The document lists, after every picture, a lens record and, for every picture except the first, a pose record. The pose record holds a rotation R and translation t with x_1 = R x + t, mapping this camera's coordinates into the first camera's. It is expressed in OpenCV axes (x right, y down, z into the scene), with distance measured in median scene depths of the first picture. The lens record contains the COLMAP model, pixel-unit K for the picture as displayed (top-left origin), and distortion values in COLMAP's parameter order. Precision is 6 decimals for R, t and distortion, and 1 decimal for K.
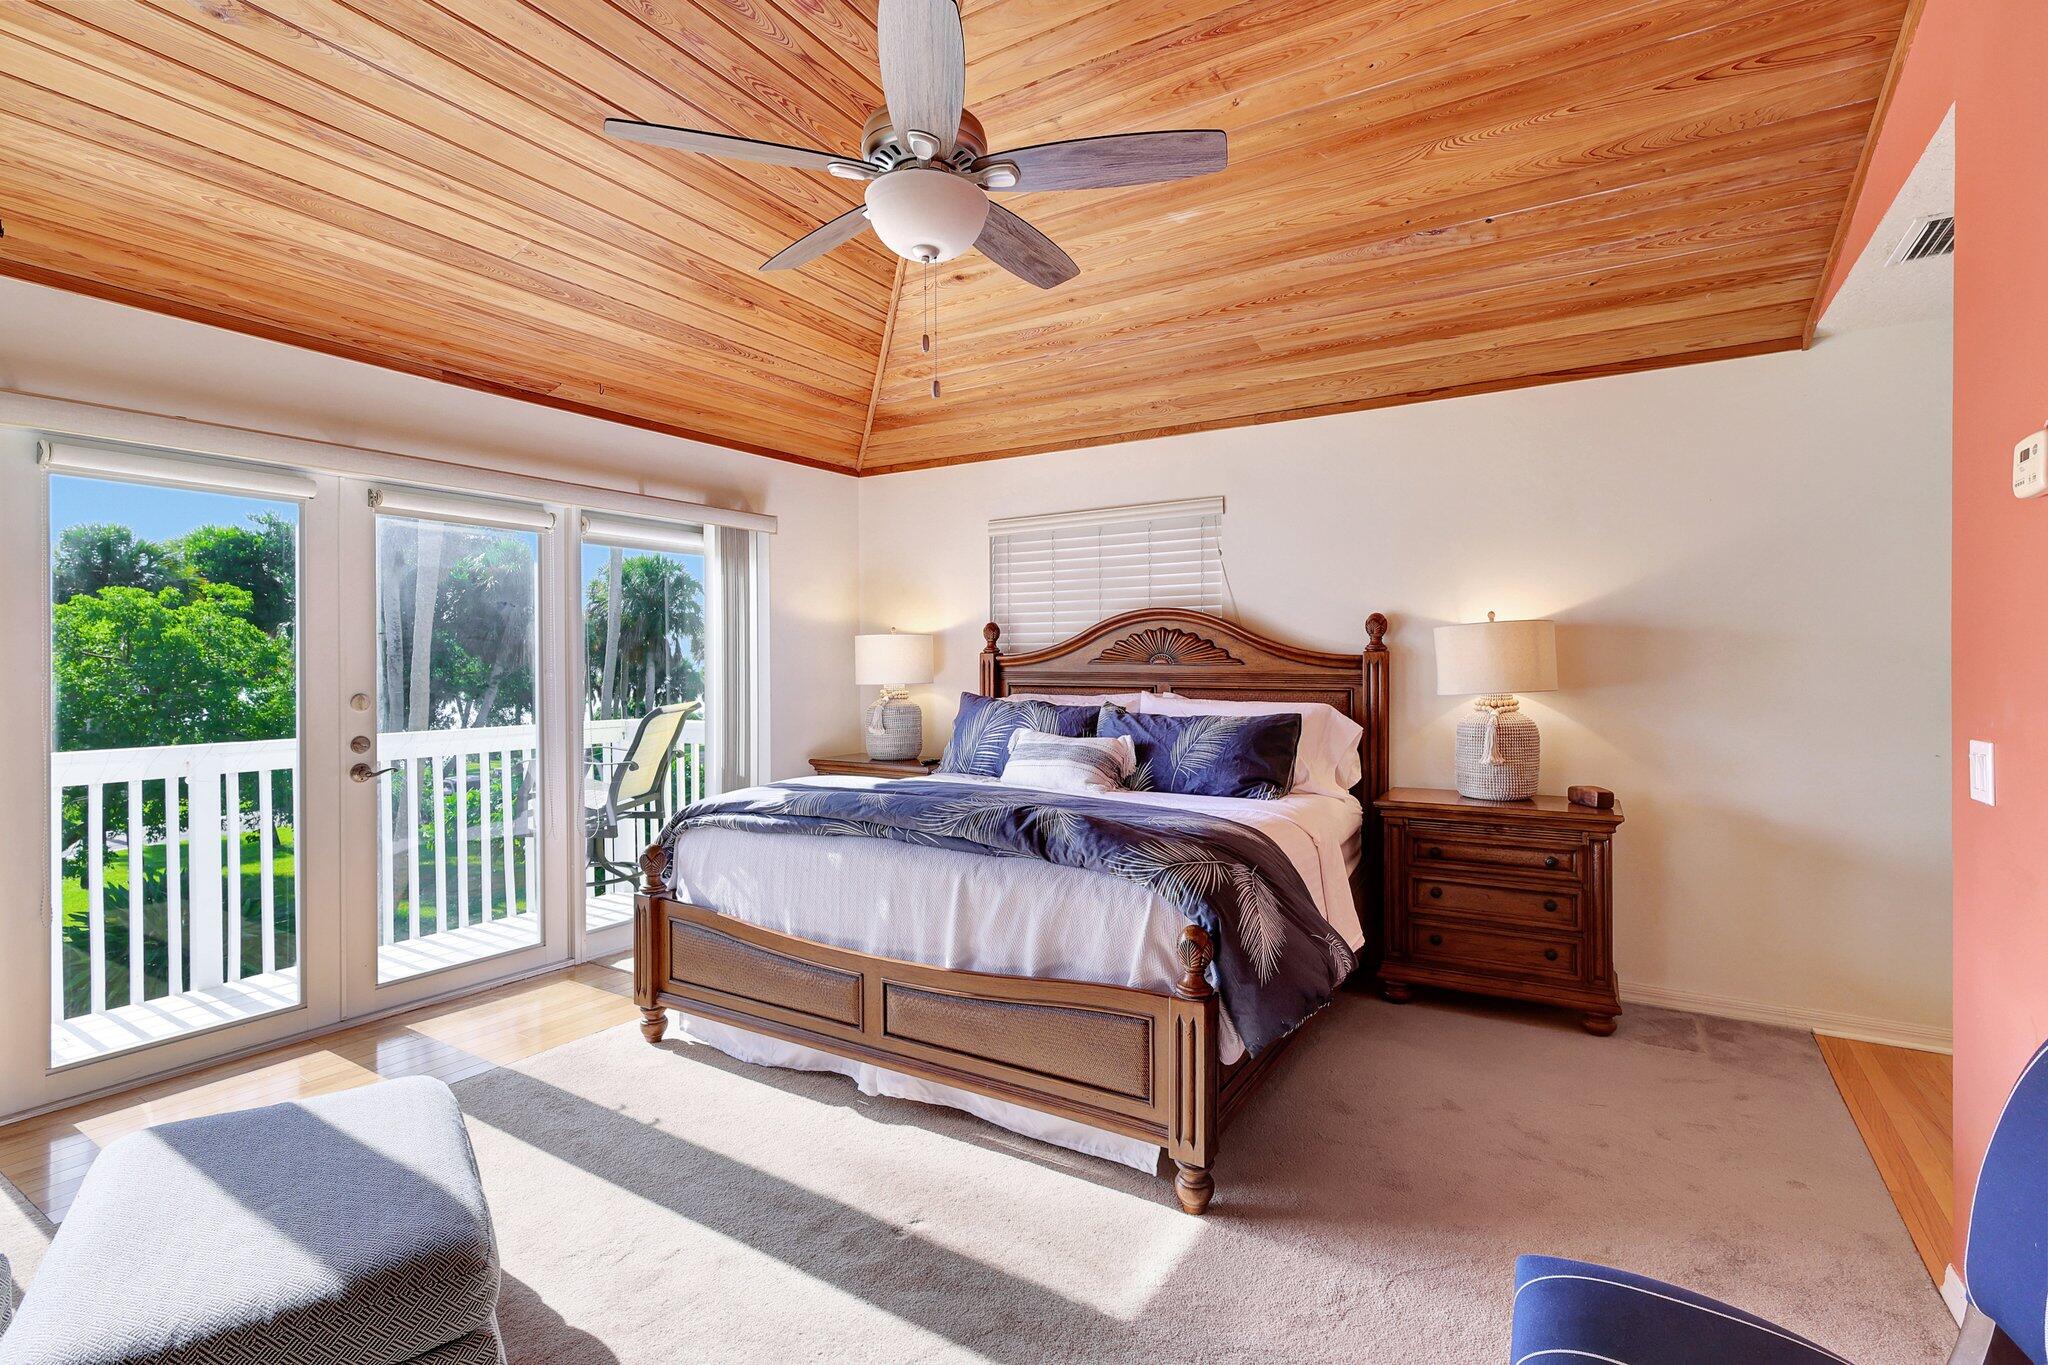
lens RADIAL K [[949.0, 0, 1026.9], [0, 949.0, 674.3], [0, 0, 1]] dist [-0.000882, 0.000003]
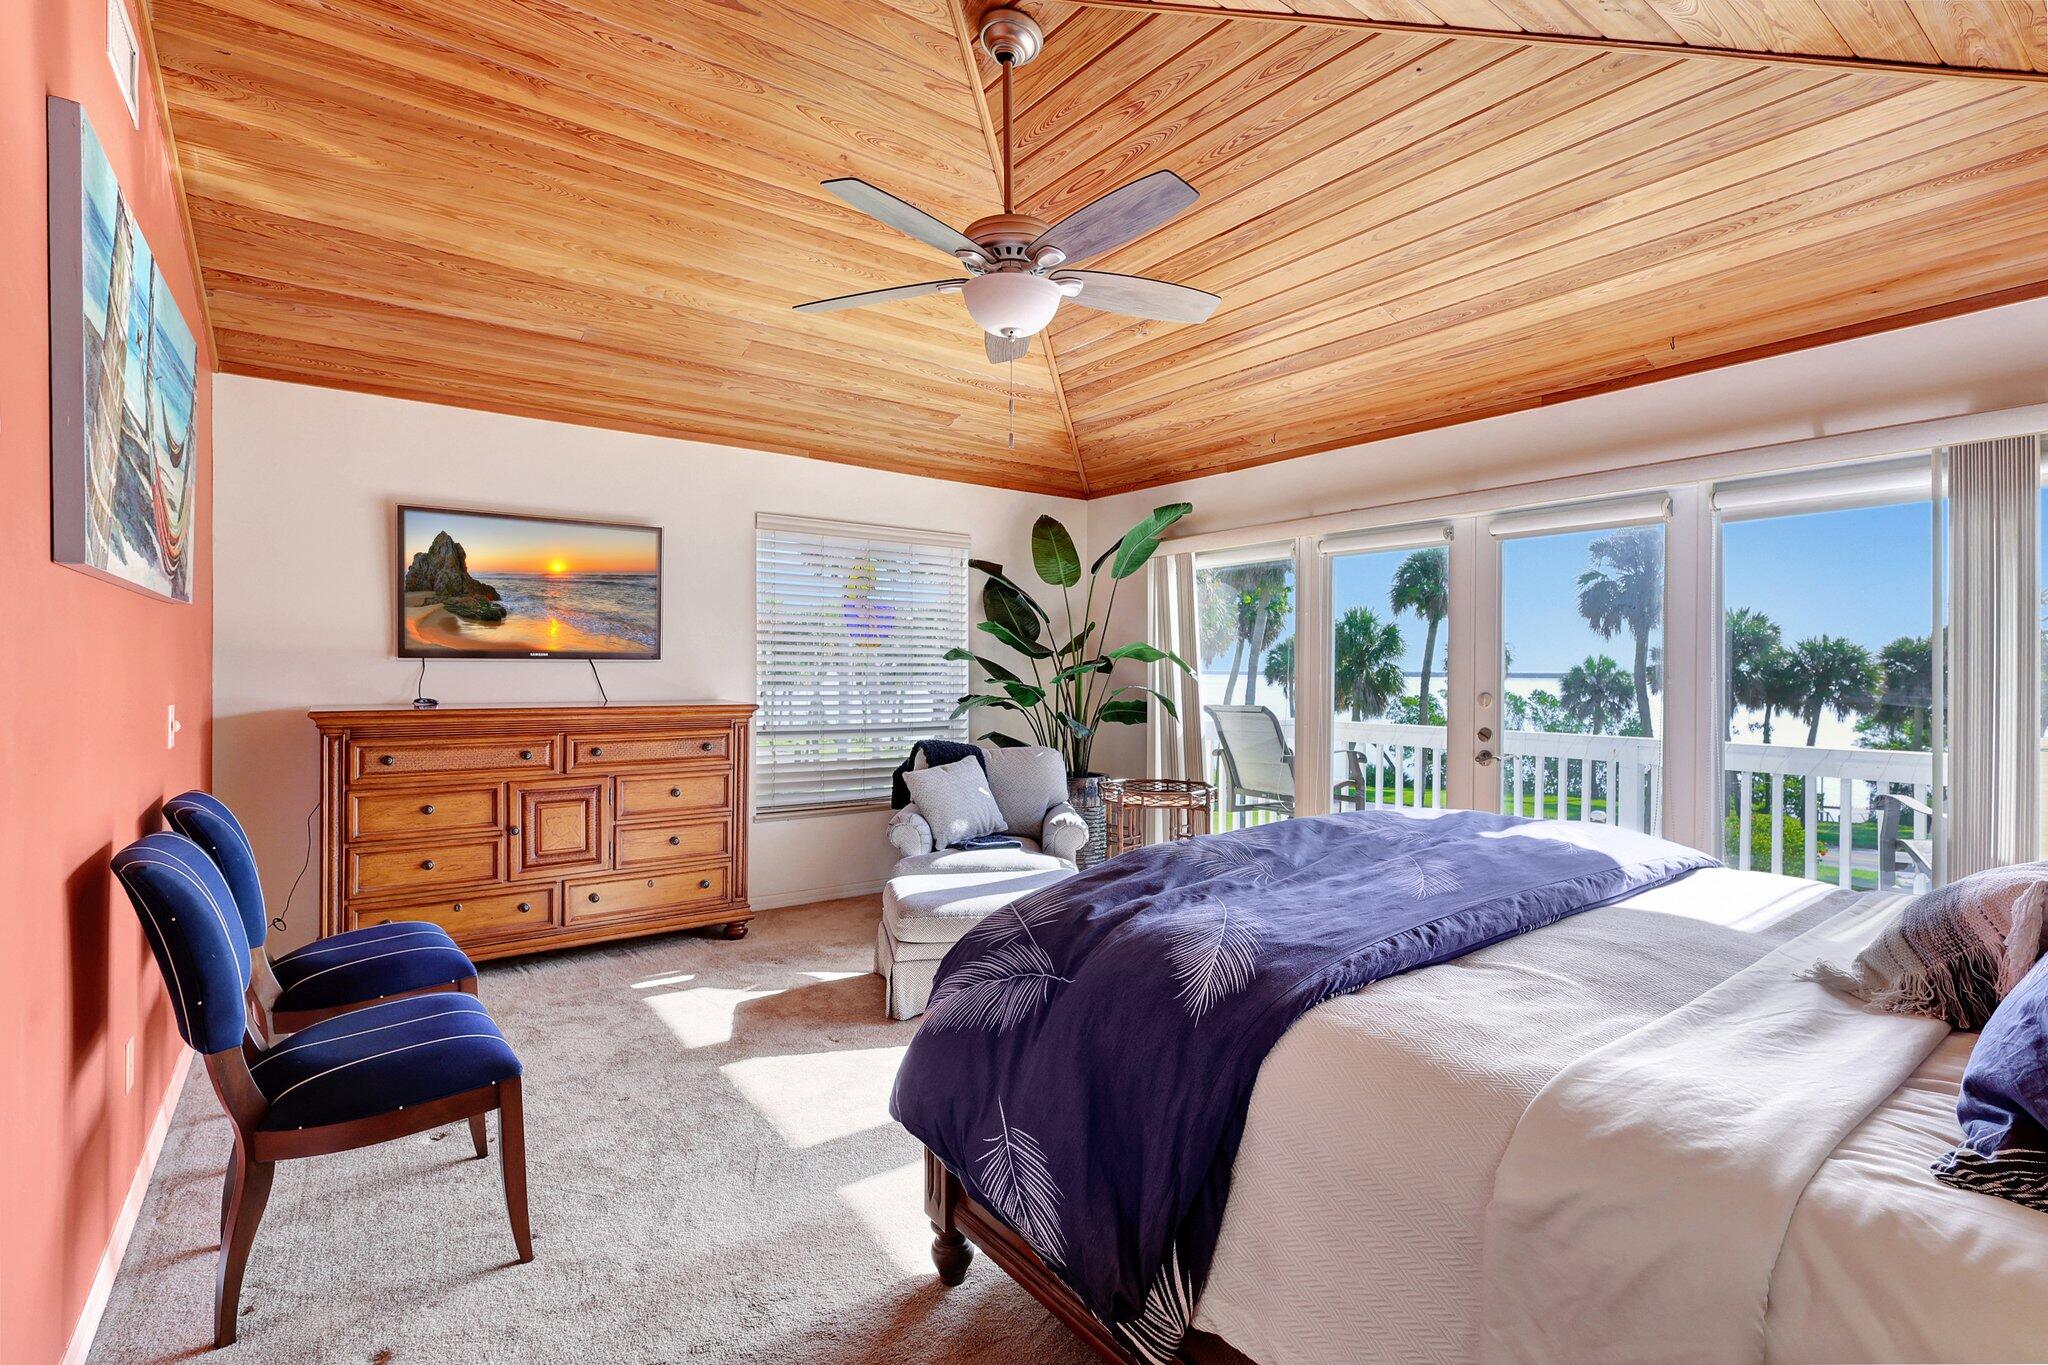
lens RADIAL K [[949.0, 0, 1031.7], [0, 949.0, 678.0], [0, 0, 1]] dist [-0.000882, 0.000003]
pose [[-0.360669, 0.008761, -0.932653, 0.681668], [-0.010869, 0.999849, 0.013595, -0.009279], [0.932631, 0.015040, -0.360519, 0.963664]]
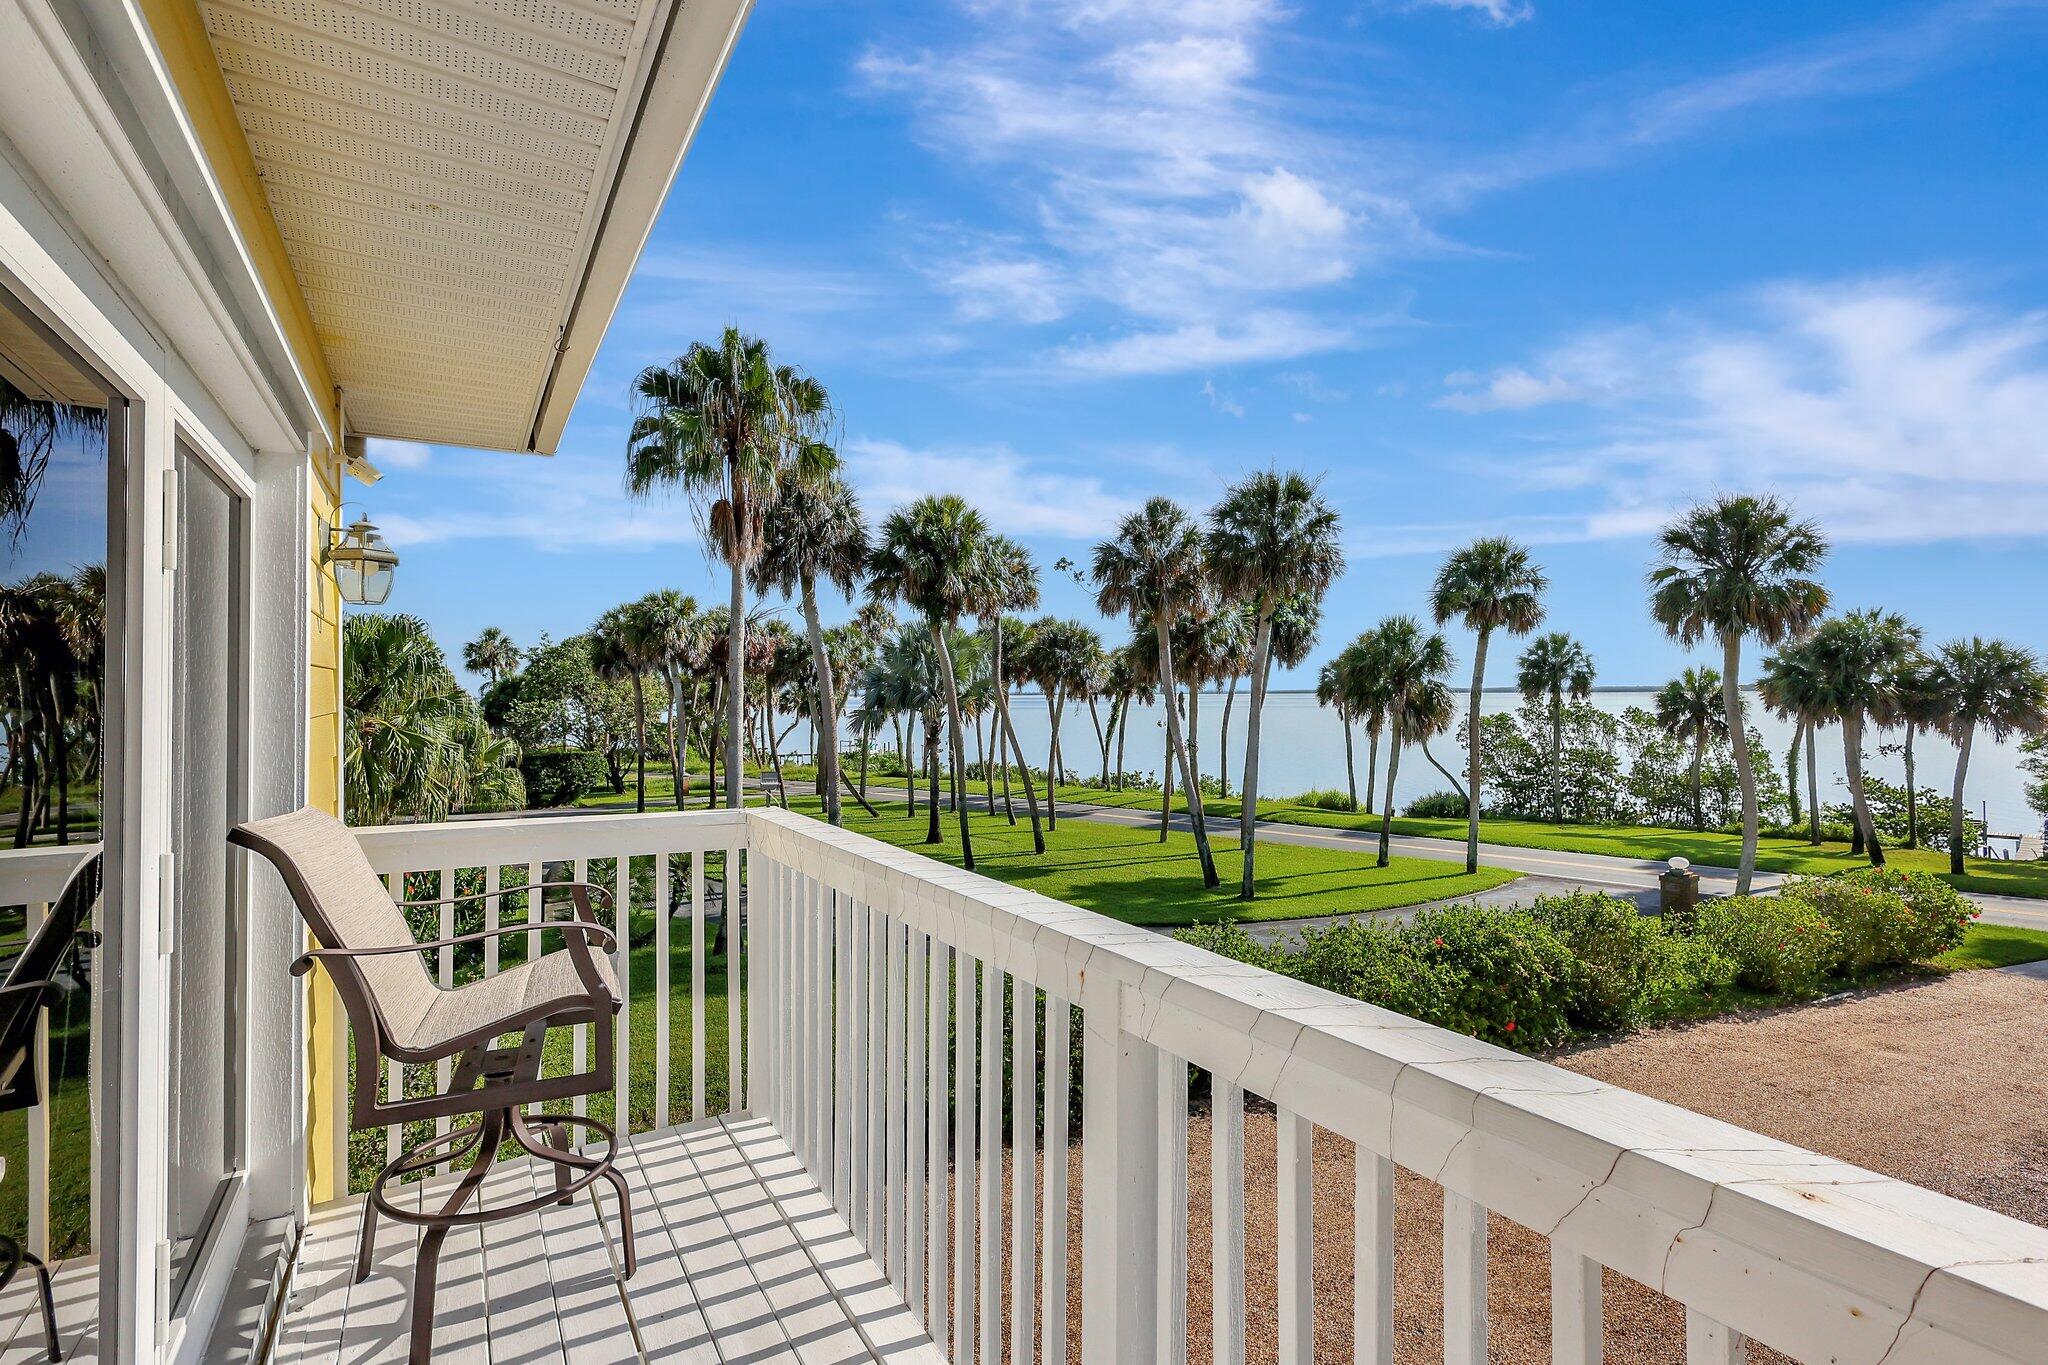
lens RADIAL K [[949.0, 0, 1023.3], [0, 949.0, 686.1], [0, 0, 1]] dist [-0.000882, 0.000003]
pose [[-0.450046, 0.000448, -0.893005, 0.532046], [0.004182, 0.999990, -0.001606, -0.010375], [0.892995, -0.004458, -0.450044, 1.023756]]
